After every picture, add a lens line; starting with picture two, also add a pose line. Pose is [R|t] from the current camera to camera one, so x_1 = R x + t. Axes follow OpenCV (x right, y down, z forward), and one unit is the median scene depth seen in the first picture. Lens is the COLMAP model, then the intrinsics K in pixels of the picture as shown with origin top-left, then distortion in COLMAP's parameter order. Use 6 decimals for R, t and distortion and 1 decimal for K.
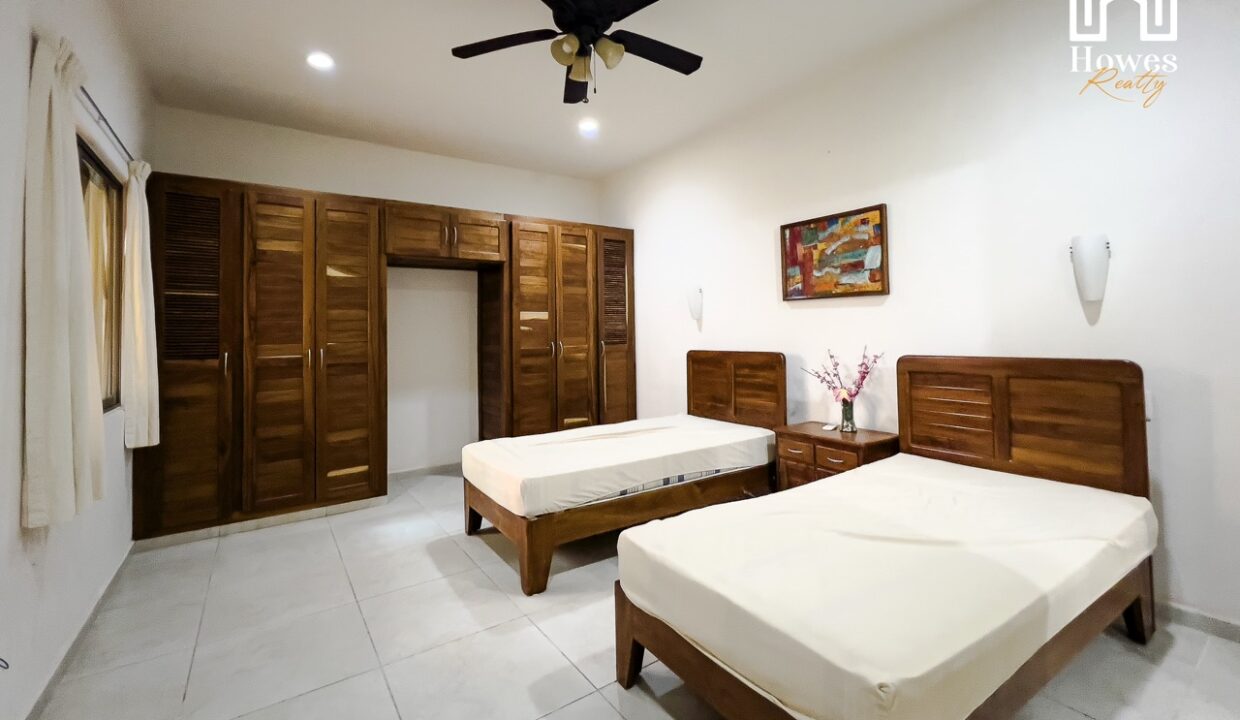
lens RADIAL K [[509.3, 0, 634.5], [0, 509.3, 321.5], [0, 0, 1]] dist [-0.005505, 0.001162]
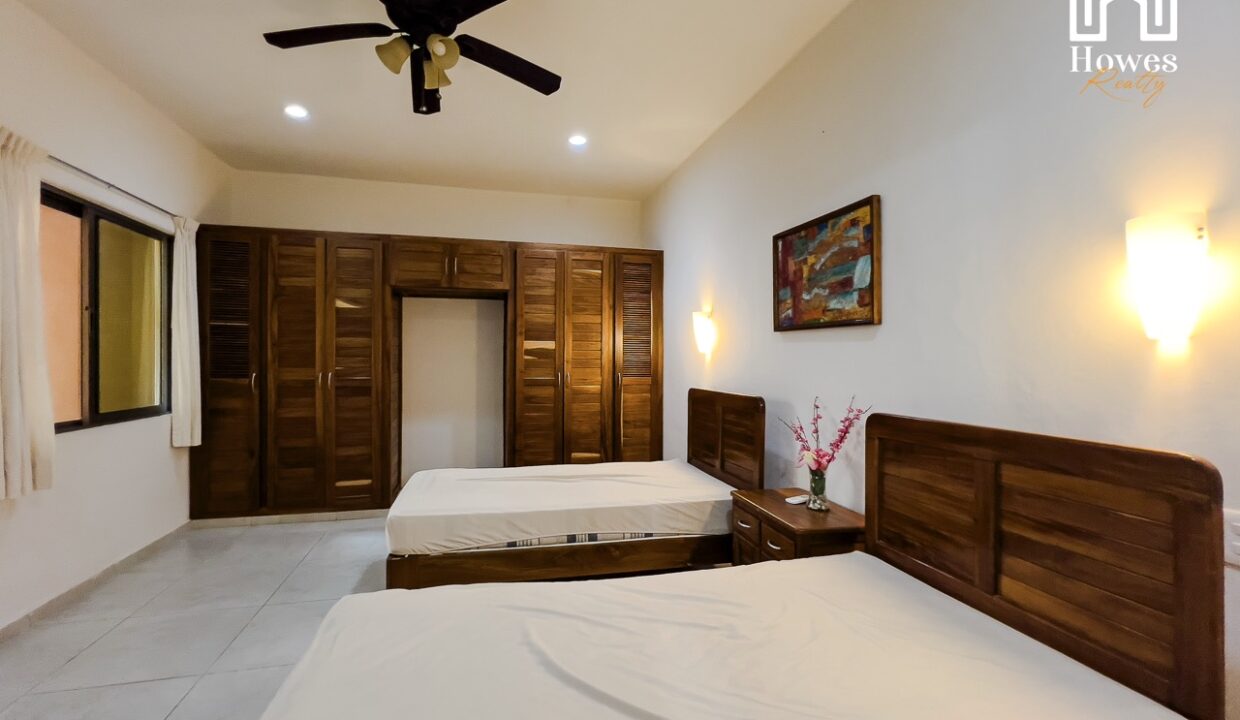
lens RADIAL K [[509.3, 0, 608.2], [0, 509.3, 362.8], [0, 0, 1]] dist [-0.005505, 0.001162]
pose [[0.928978, 0.028024, -0.369074, 0.381448], [-0.017502, 0.999340, 0.031827, -0.014519], [0.369722, -0.023107, 0.928855, 0.190710]]
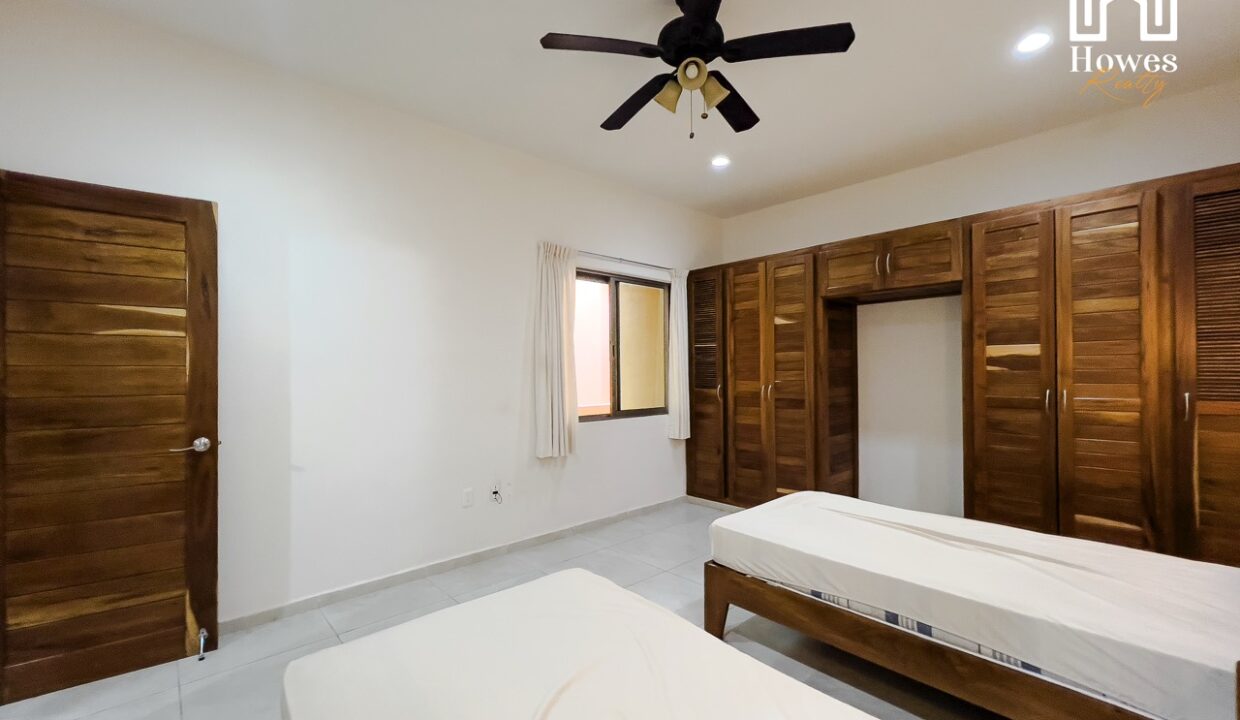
lens RADIAL K [[509.3, 0, 621.1], [0, 509.3, 370.9], [0, 0, 1]] dist [-0.005505, 0.001162]
pose [[0.120847, 0.019747, -0.992475, 0.568674], [0.025796, 0.999402, 0.023026, -0.017810], [0.992336, -0.028384, 0.120265, 0.517433]]
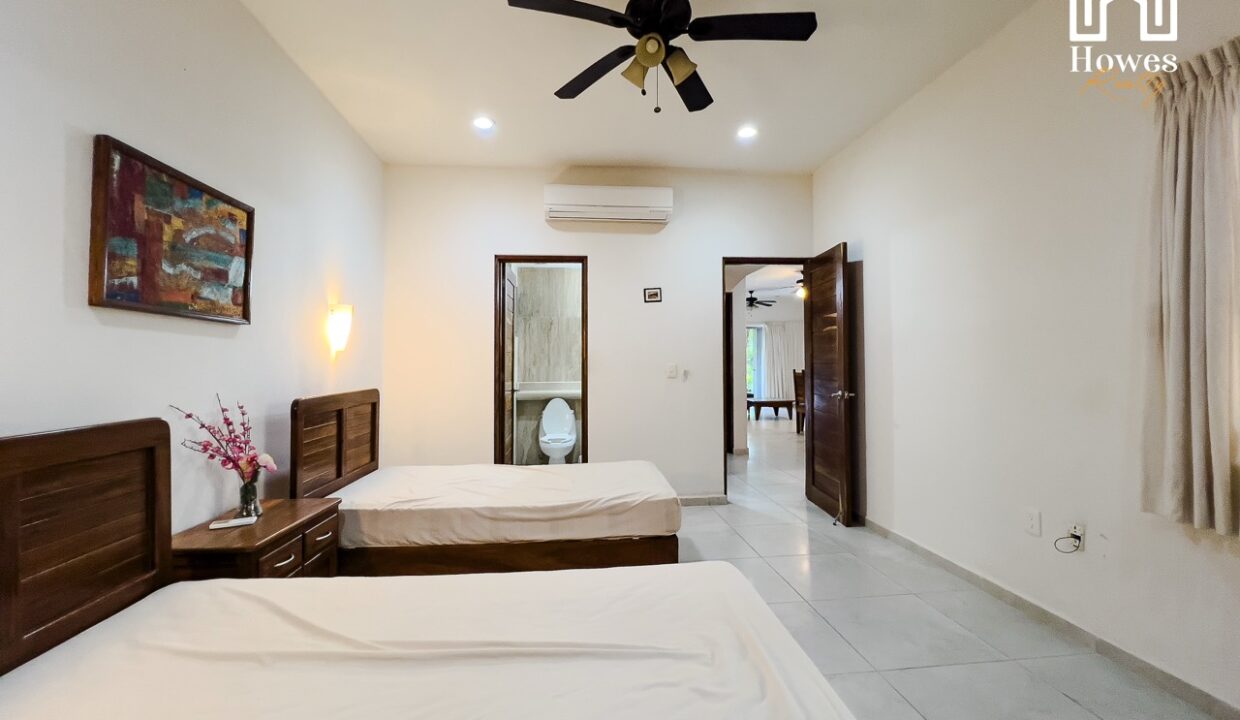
lens RADIAL K [[509.3, 0, 617.1], [0, 509.3, 359.2], [0, 0, 1]] dist [-0.005505, 0.001162]
pose [[-0.859338, 0.028552, 0.510610, -0.347049], [0.012541, 0.999317, -0.034772, 0.029989], [-0.511254, -0.023477, -0.859109, 1.267626]]
